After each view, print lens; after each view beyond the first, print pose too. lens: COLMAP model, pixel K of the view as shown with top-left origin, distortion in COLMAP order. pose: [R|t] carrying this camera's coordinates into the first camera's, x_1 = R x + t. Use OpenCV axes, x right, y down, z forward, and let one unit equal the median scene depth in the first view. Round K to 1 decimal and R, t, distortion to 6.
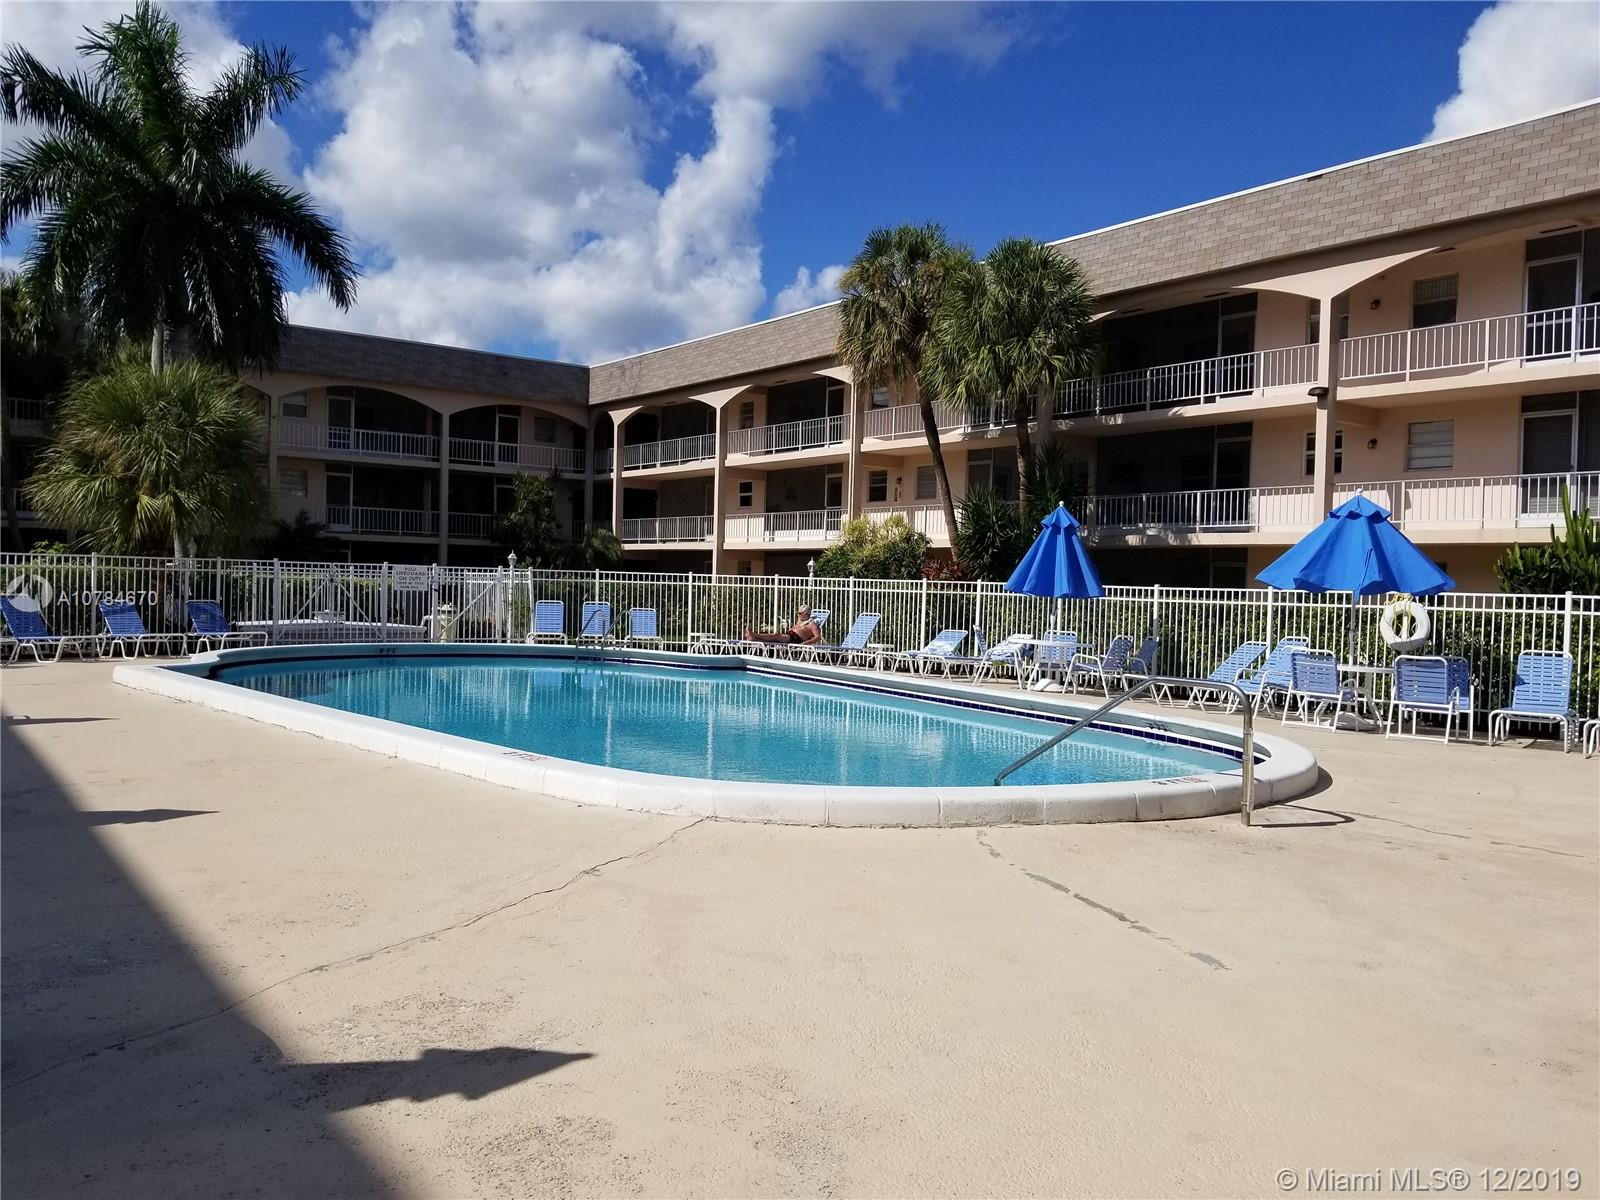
lens RADIAL K [[1232.3, 0, 800.0], [0, 1232.3, 600.0], [0, 0, 1]] dist [0.057630, -0.008681]
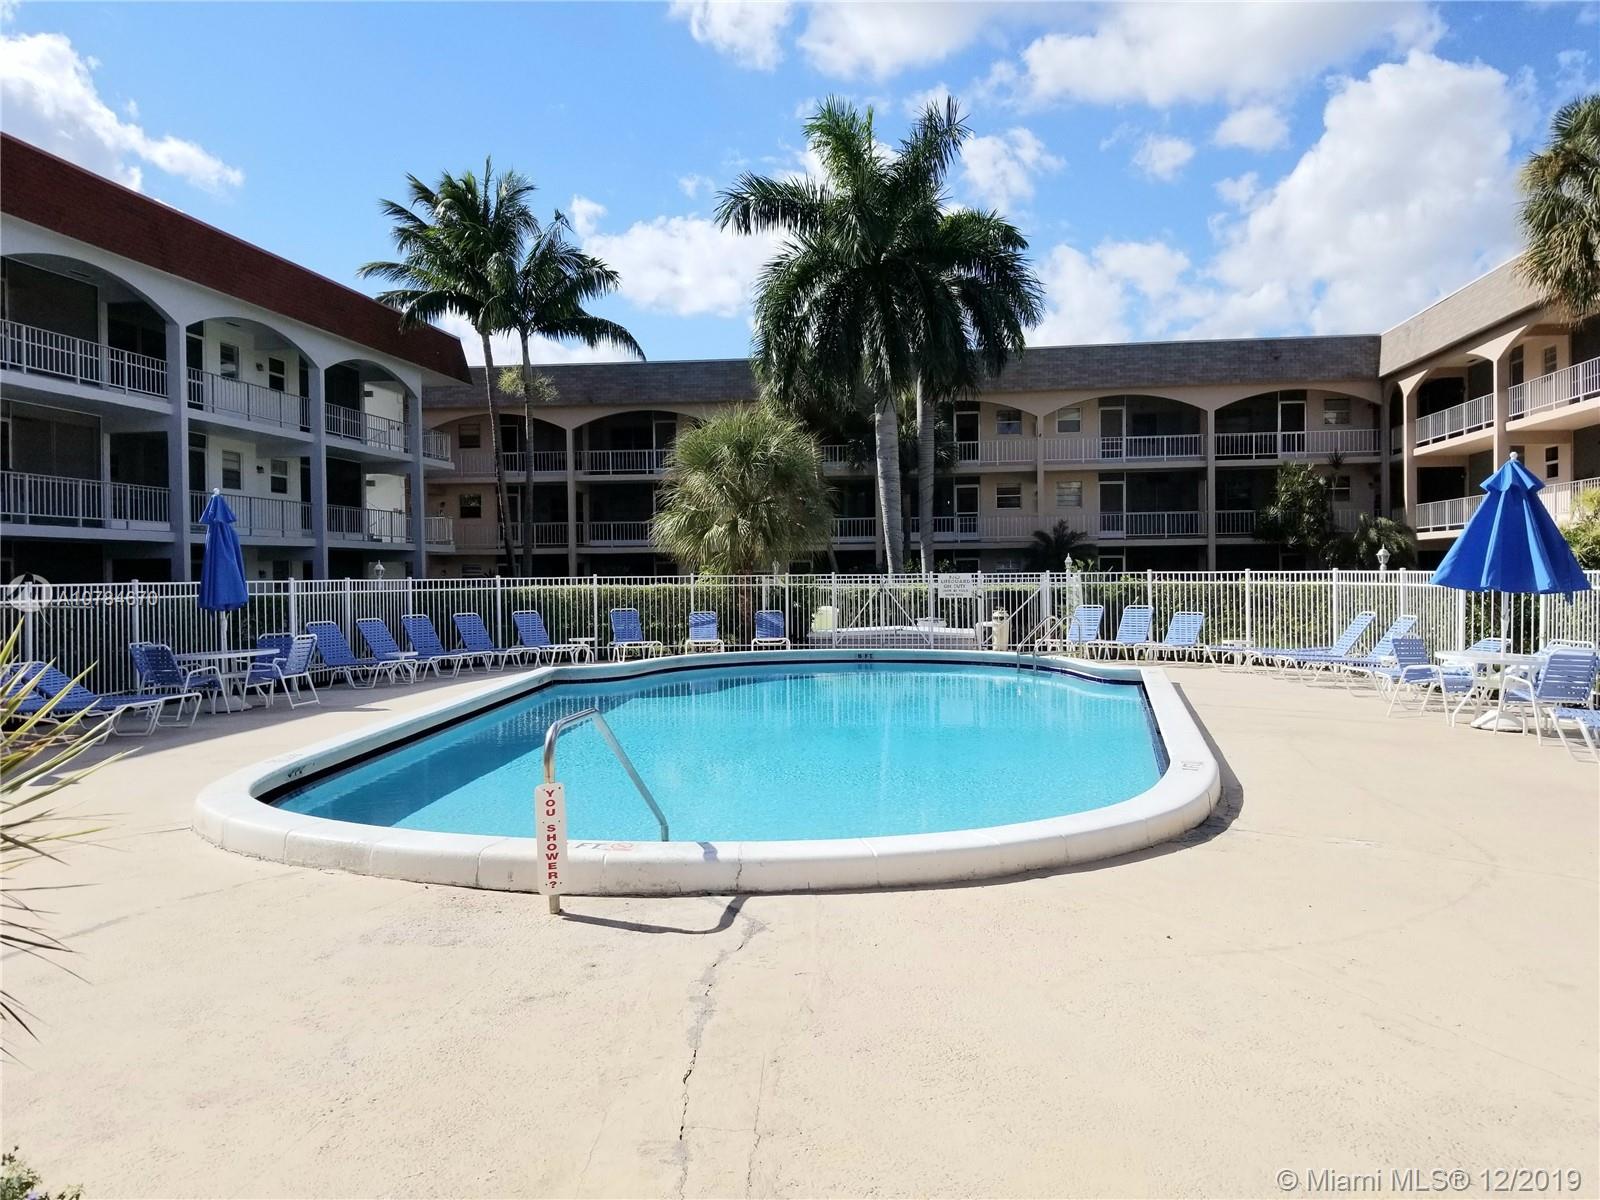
lens RADIAL K [[1232.3, 0, 800.0], [0, 1232.3, 600.0], [0, 0, 1]] dist [0.057630, -0.008681]
pose [[0.736575, -0.021234, -0.676023, 0.130045], [0.020312, 0.999751, -0.009271, 0.000507], [0.676051, -0.006902, 0.736822, 0.069776]]
